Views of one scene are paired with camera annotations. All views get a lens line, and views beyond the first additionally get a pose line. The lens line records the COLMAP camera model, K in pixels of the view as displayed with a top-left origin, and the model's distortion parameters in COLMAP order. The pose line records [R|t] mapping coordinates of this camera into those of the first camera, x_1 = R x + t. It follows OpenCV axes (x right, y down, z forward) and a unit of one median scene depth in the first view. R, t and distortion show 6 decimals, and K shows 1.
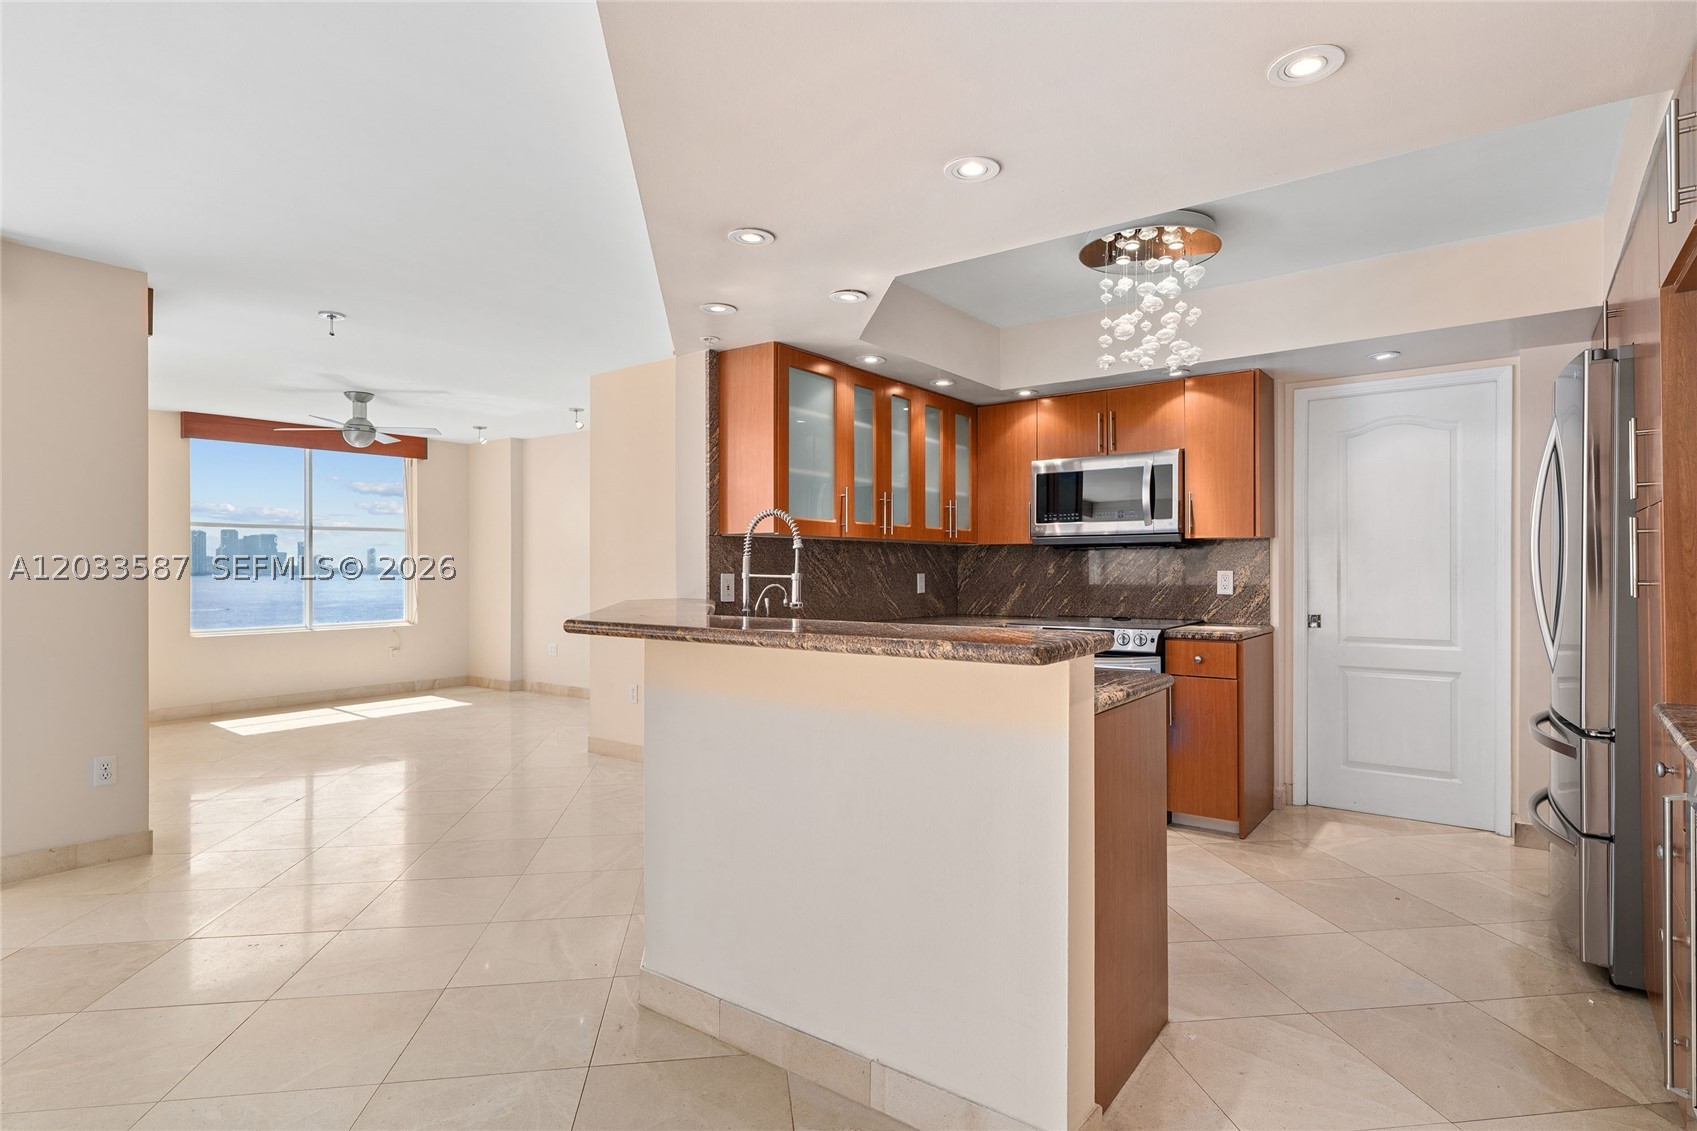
lens RADIAL K [[840.9, 0, 830.9], [0, 840.9, 572.0], [0, 0, 1]] dist [-0.002454, -0.000960]
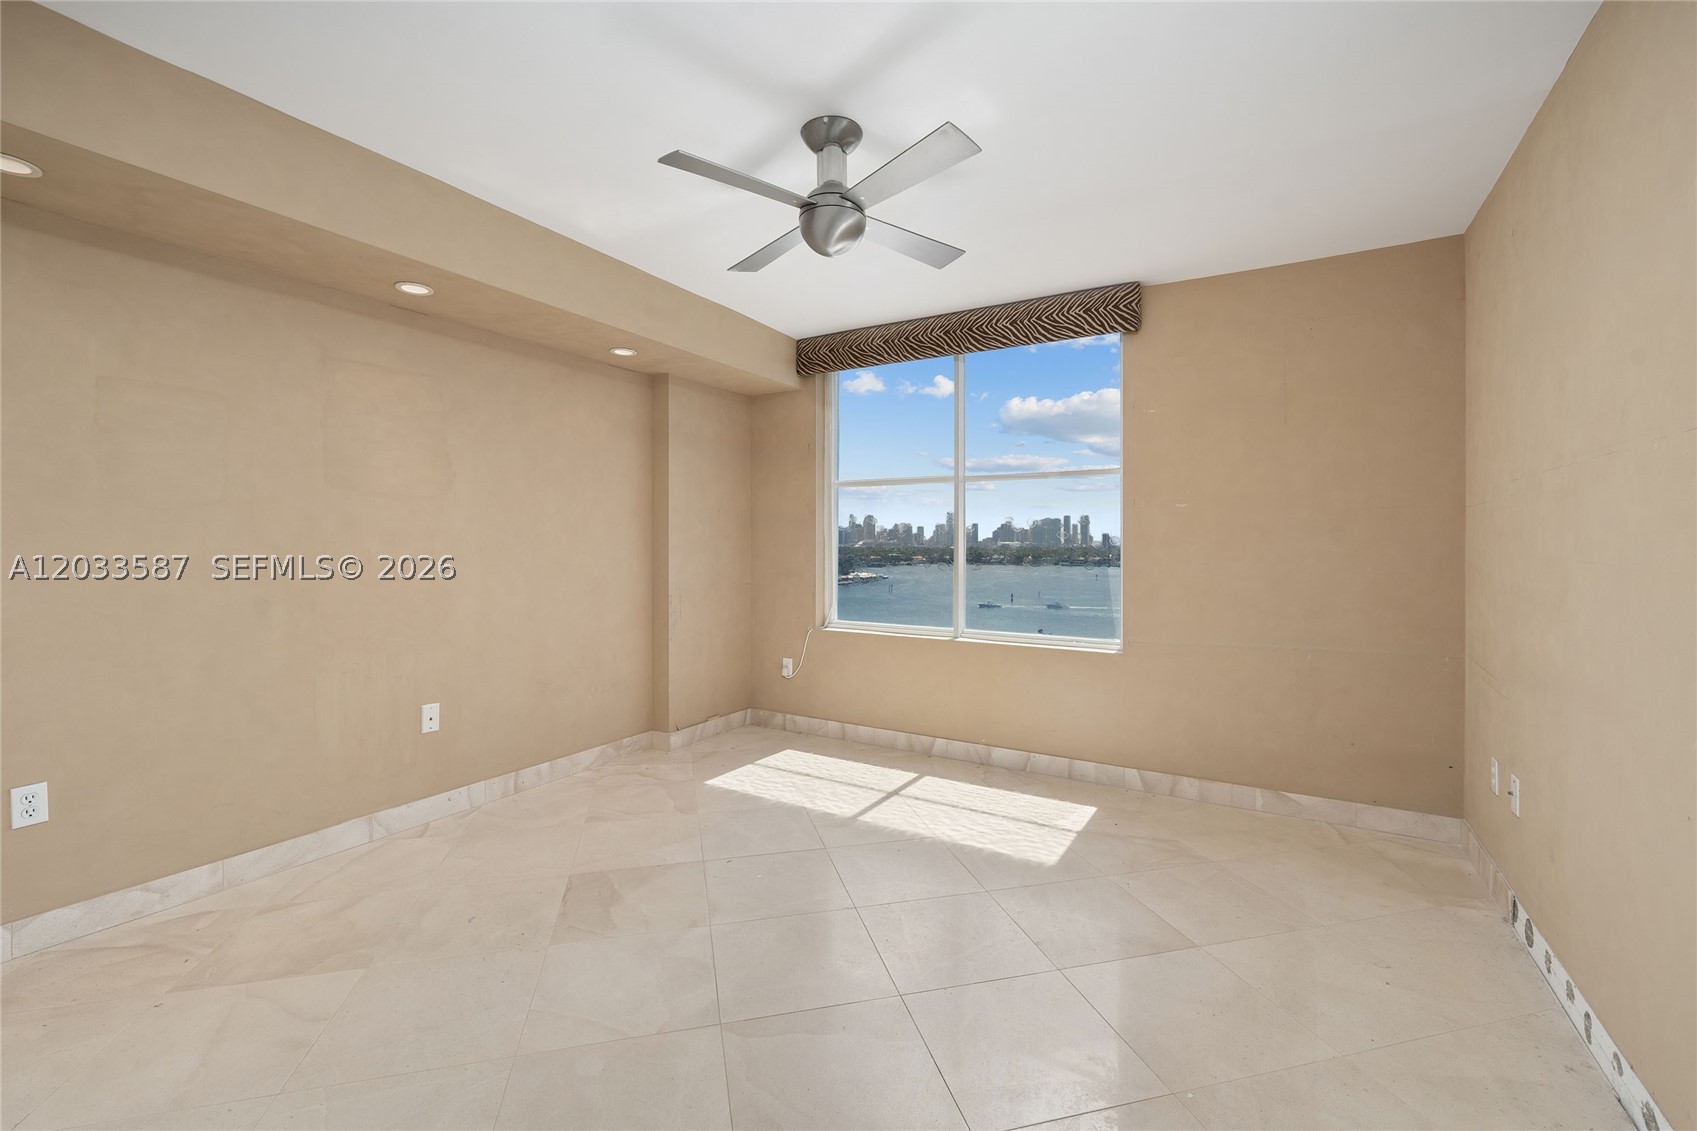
lens RADIAL K [[706.4, 0, 844.4], [0, 706.4, 548.9], [0, 0, 1]] dist [-0.000596, 0.000523]
pose [[0.097381, 0.005886, -0.995230, -0.091925], [-0.009670, 0.999941, 0.004968, -0.000594], [0.995200, 0.009140, 0.097432, 0.853746]]
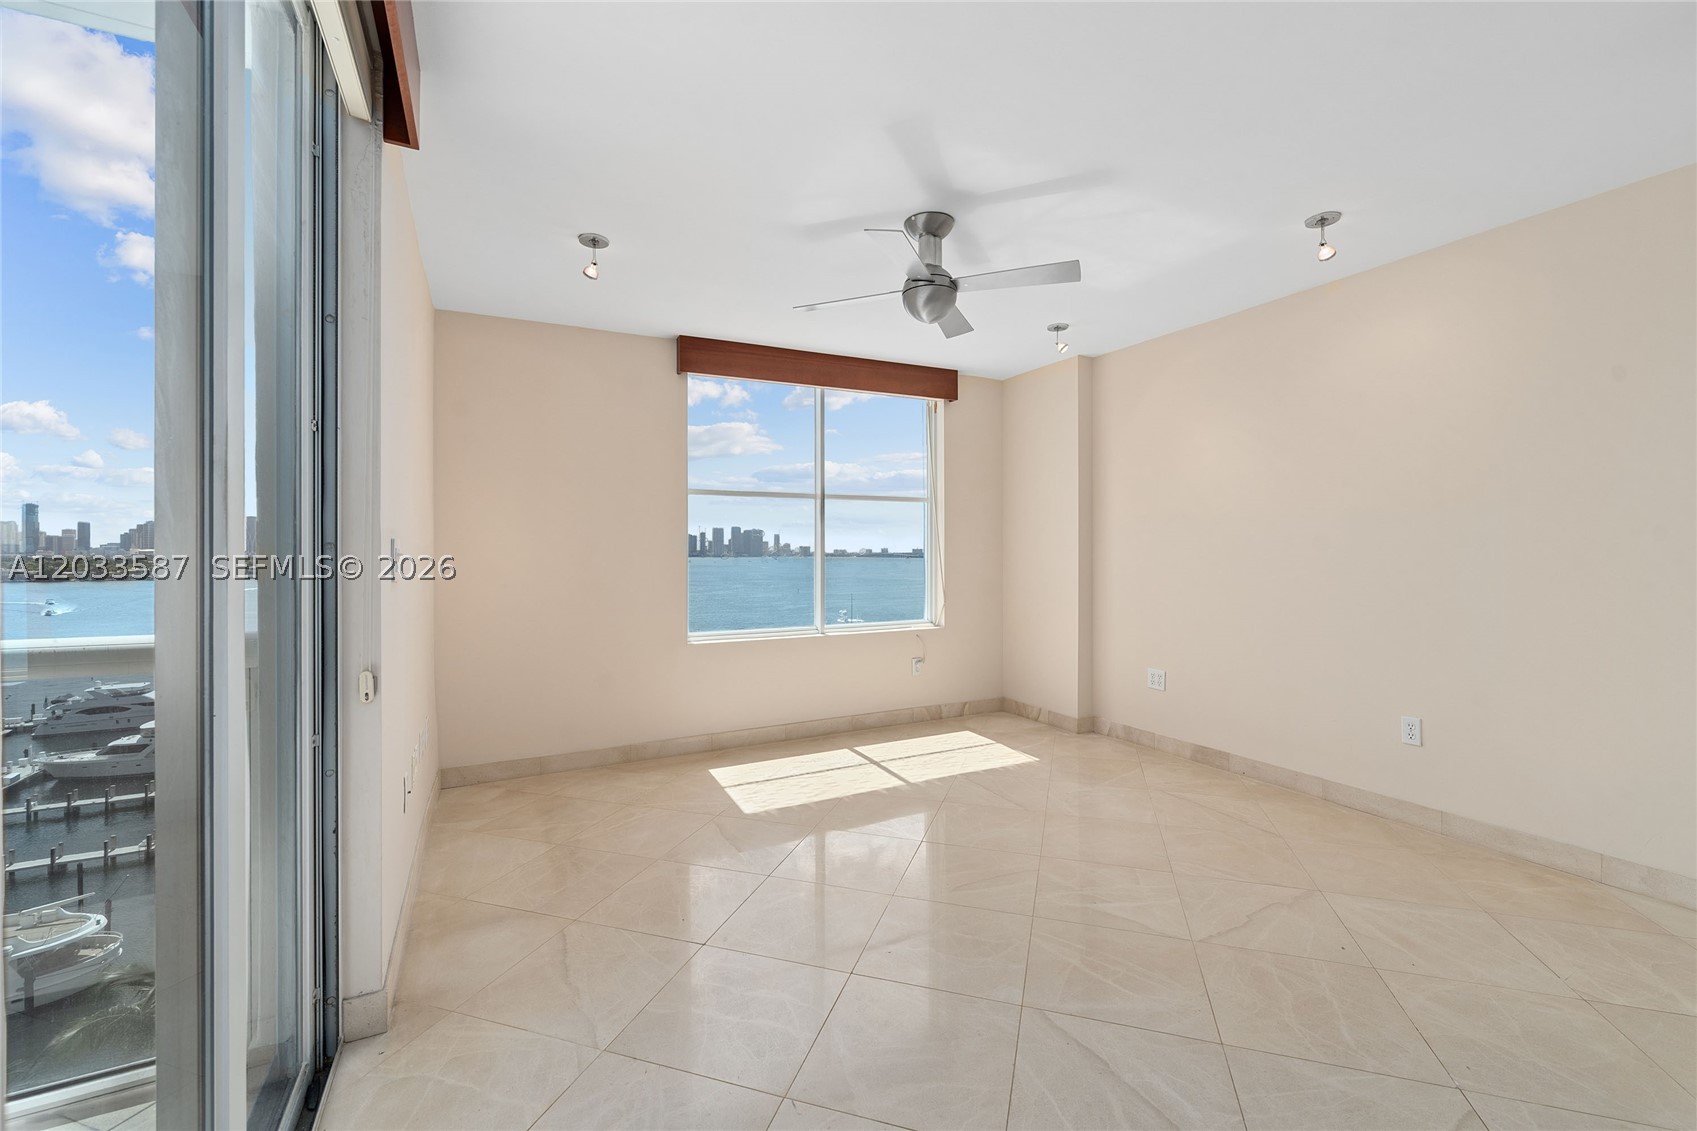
lens RADIAL K [[706.4, 0, 844.3], [0, 706.4, 577.1], [0, 0, 1]] dist [-0.000596, 0.000523]
pose [[0.891637, 0.013843, -0.452539, -0.317414], [-0.000188, 0.999544, 0.030206, -0.000388], [0.452751, -0.026847, 0.891233, 0.449076]]
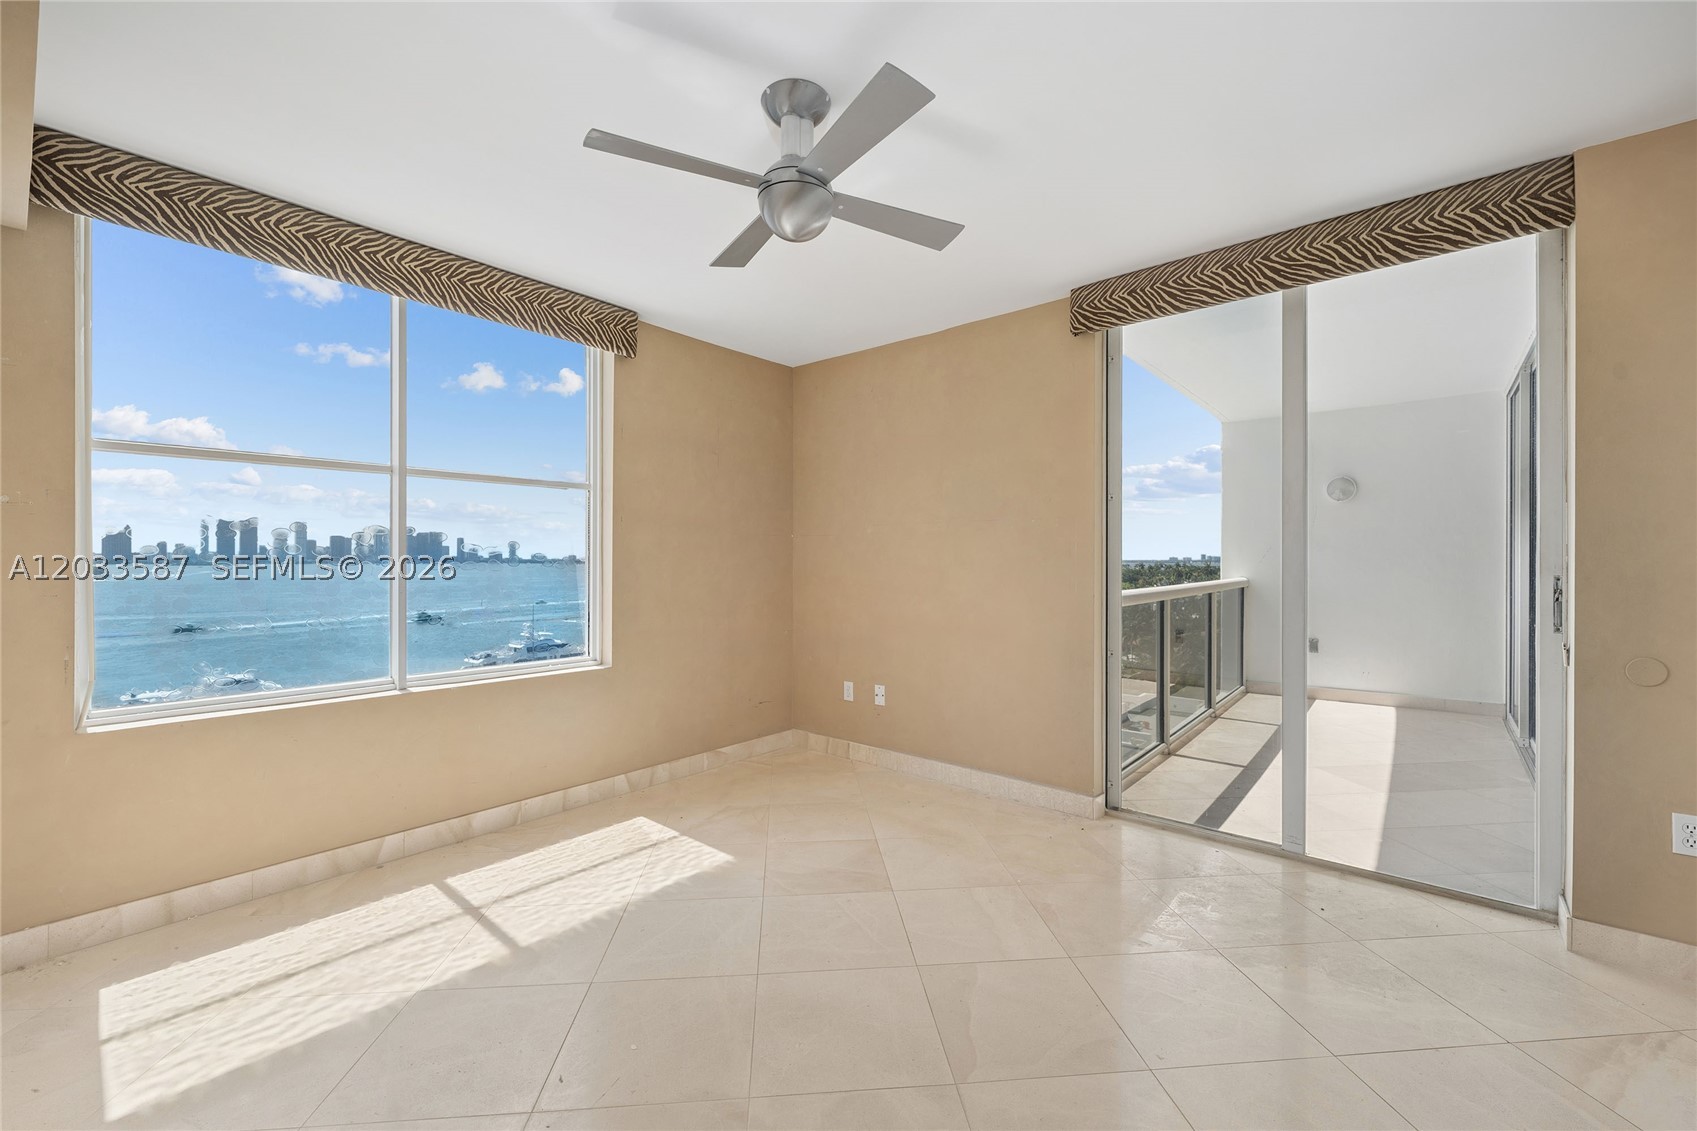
lens RADIAL K [[706.4, 0, 844.0], [0, 706.4, 567.0], [0, 0, 1]] dist [-0.000596, 0.000523]
pose [[0.997727, -0.001476, -0.067371, -0.345571], [0.001996, 0.999969, 0.007645, -0.001761], [0.067357, -0.007762, 0.997699, 0.619694]]
